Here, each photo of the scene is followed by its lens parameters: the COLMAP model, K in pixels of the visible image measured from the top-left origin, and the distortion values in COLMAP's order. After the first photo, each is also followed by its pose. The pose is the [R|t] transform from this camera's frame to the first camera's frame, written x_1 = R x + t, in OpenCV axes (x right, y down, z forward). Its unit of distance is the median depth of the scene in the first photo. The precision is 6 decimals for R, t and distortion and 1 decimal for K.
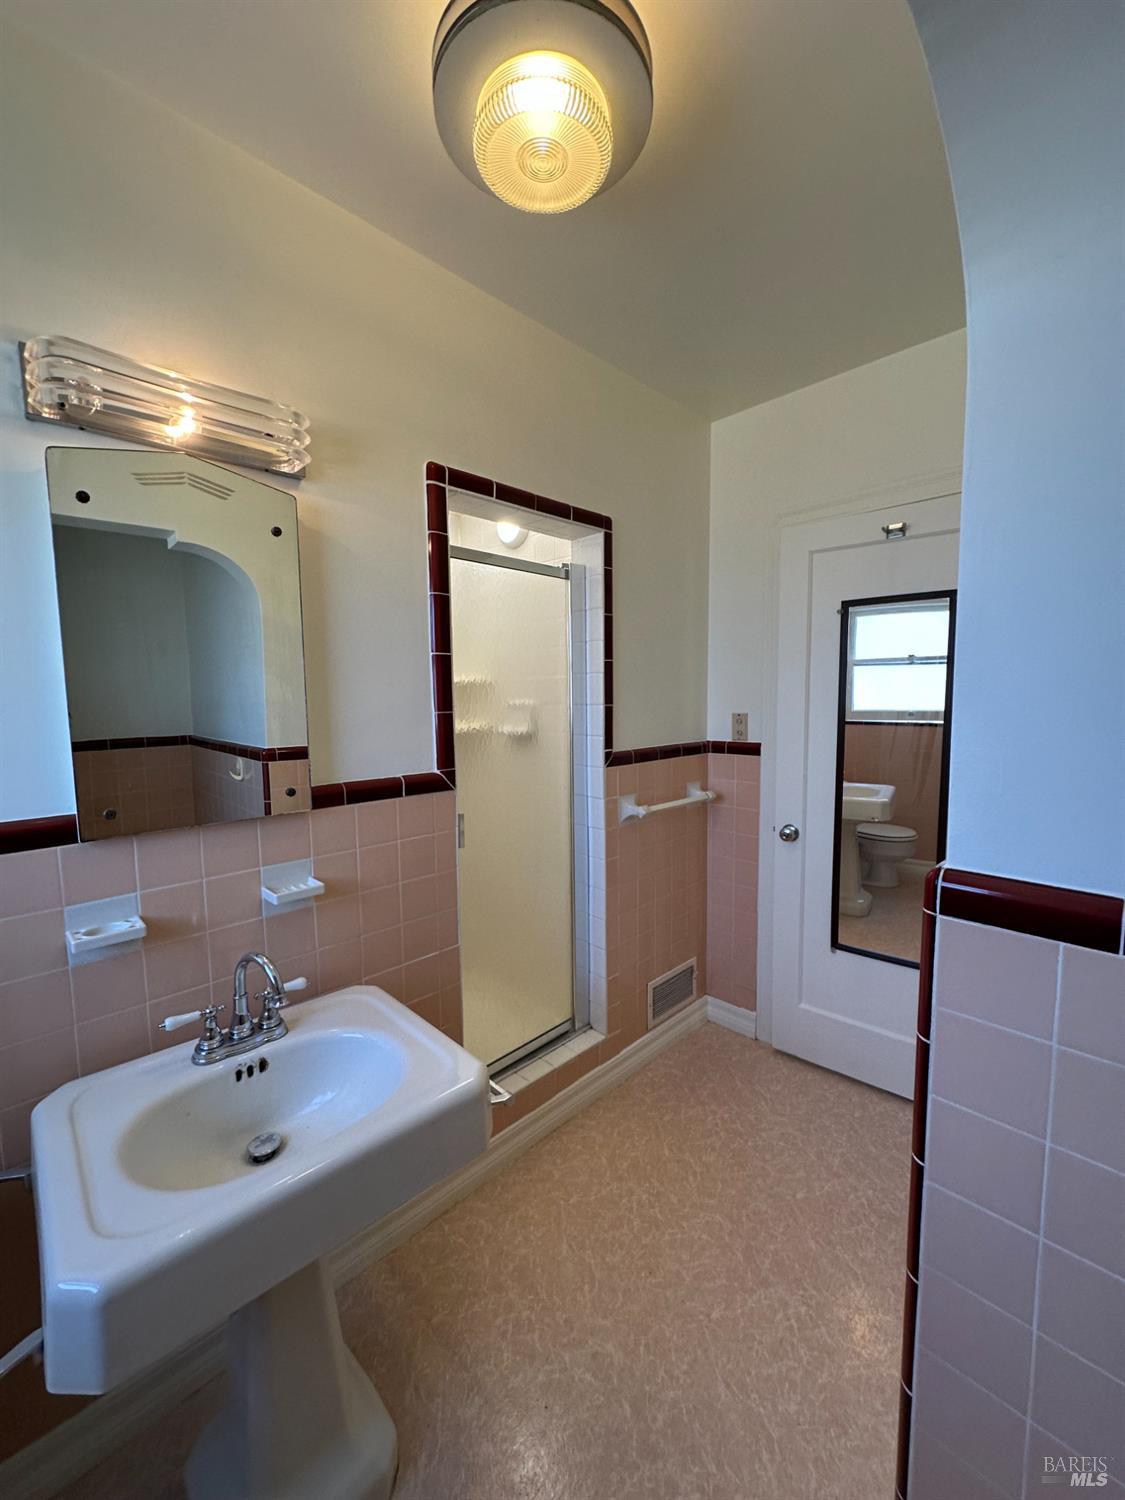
lens RADIAL K [[596.7, 0, 562.5], [0, 596.7, 750.0], [0, 0, 1]] dist [0.000384, 0.000228]
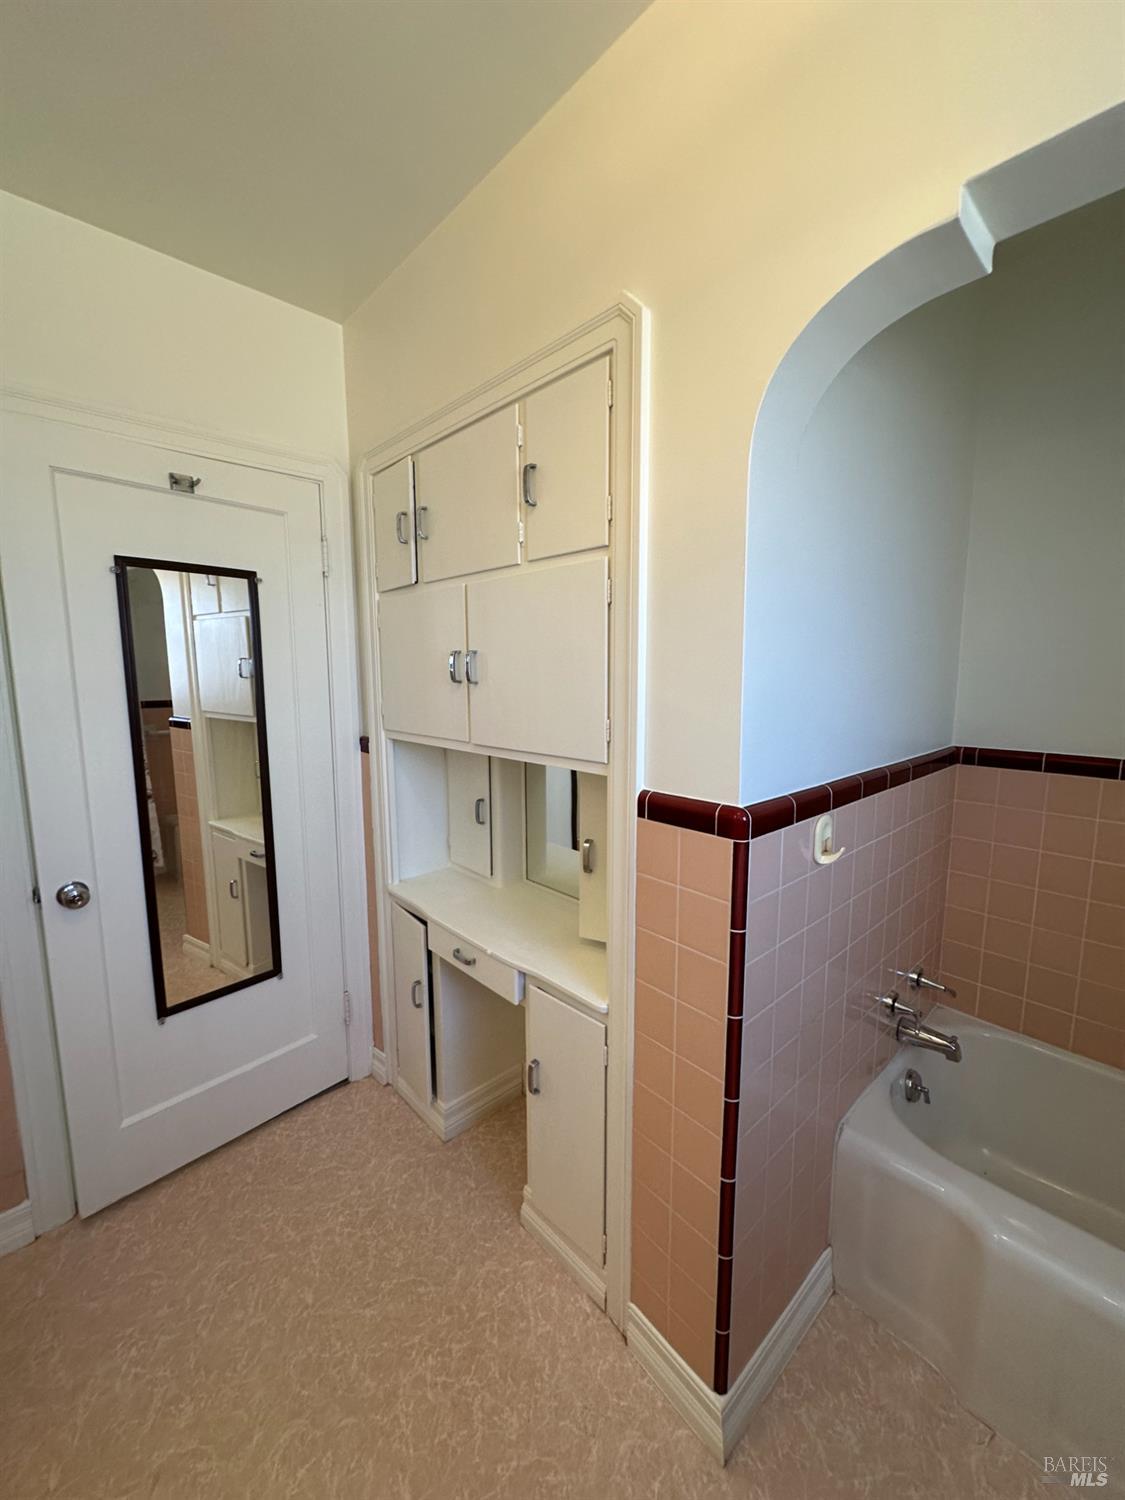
lens RADIAL K [[596.7, 0, 562.5], [0, 596.7, 750.0], [0, 0, 1]] dist [0.000384, 0.000228]
pose [[0.032278, -0.116694, 0.992643, -0.288191], [0.094413, 0.989076, 0.113204, -0.052213], [-0.995010, 0.090065, 0.042943, 0.501692]]
